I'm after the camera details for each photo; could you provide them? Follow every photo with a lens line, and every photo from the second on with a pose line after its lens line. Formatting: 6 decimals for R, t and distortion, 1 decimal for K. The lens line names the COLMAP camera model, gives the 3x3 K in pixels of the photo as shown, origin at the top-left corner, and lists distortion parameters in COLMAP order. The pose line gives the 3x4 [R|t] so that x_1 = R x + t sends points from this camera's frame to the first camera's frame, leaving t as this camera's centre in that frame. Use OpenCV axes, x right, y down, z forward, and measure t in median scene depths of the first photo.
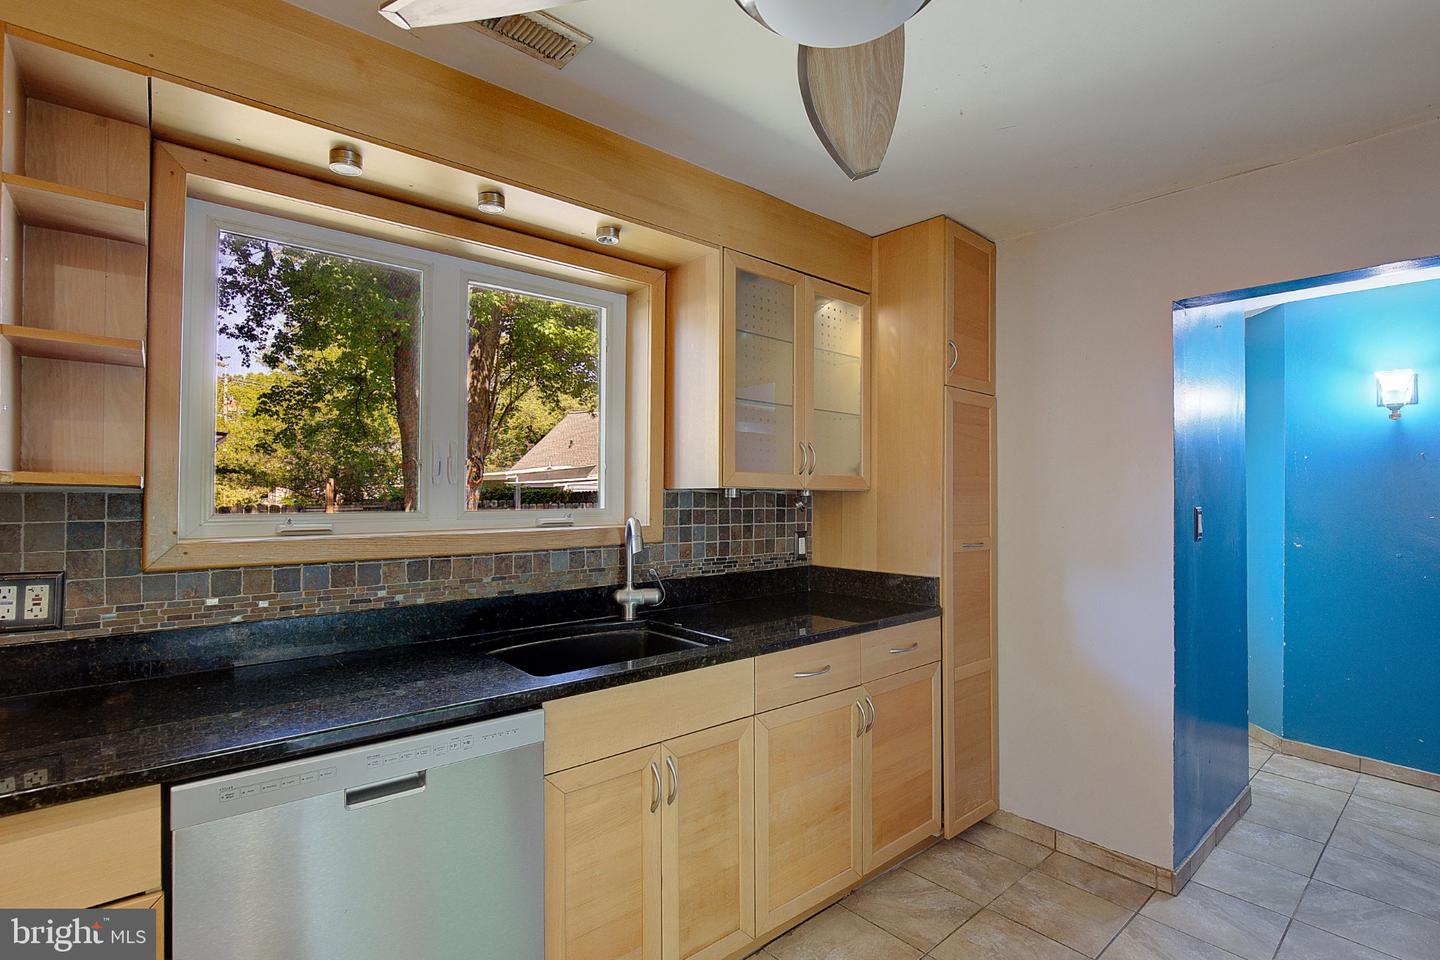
lens RADIAL K [[684.7, 0, 738.9], [0, 684.7, 482.8], [0, 0, 1]] dist [-0.021765, -0.000226]
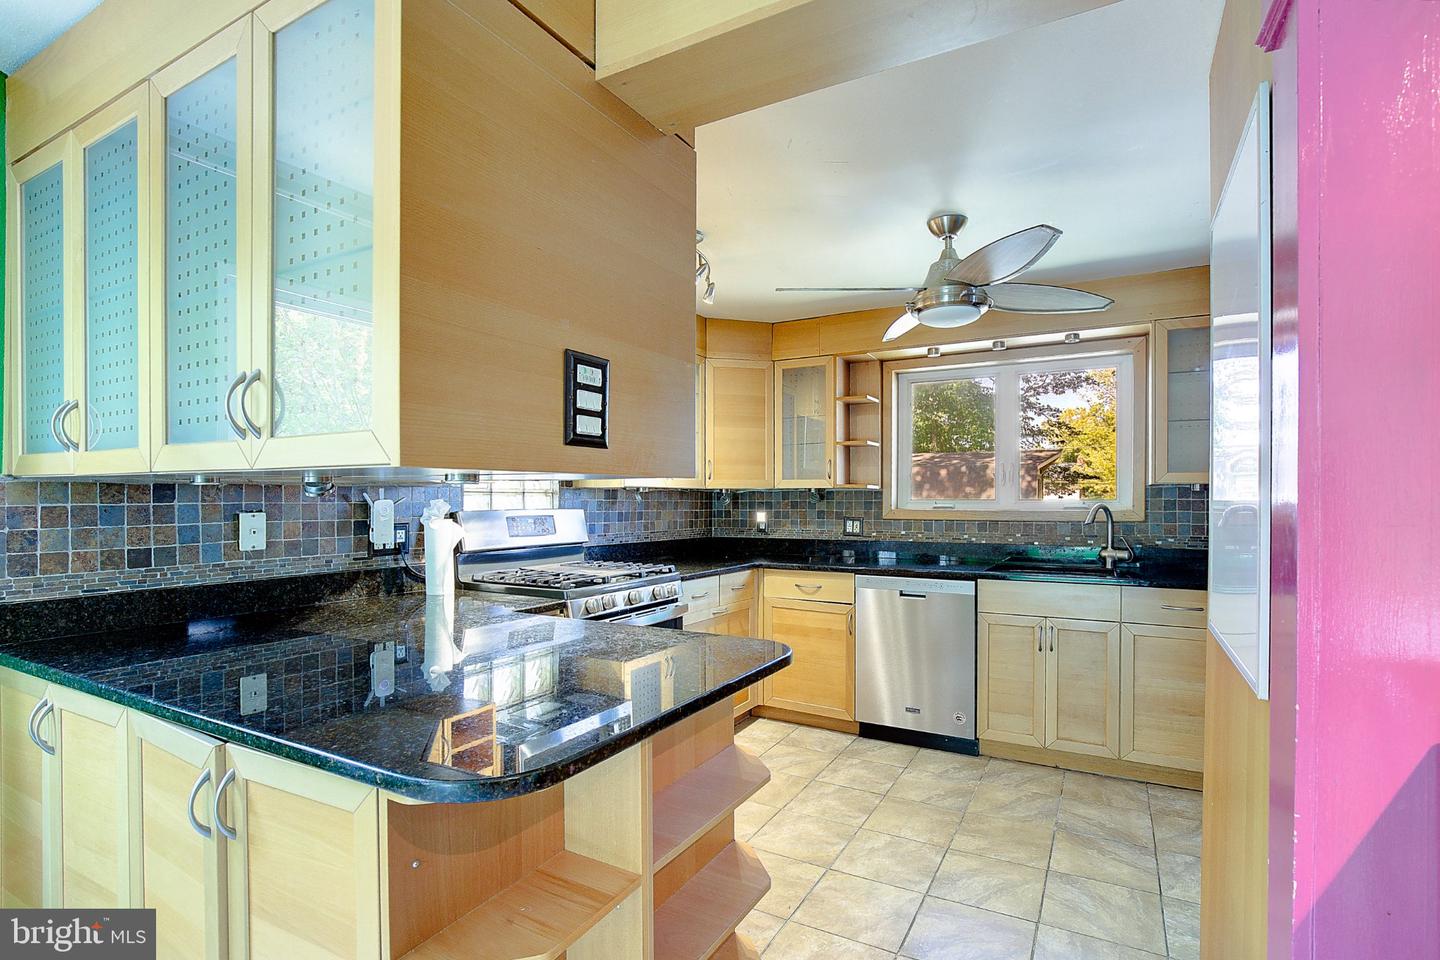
lens RADIAL K [[684.7, 0, 738.9], [0, 684.7, 482.8], [0, 0, 1]] dist [-0.021765, -0.000226]
pose [[0.338439, -0.023426, -0.940697, 1.254015], [0.018175, 0.999666, -0.018356, 0.017648], [0.940813, -0.010885, 0.338751, -0.413002]]
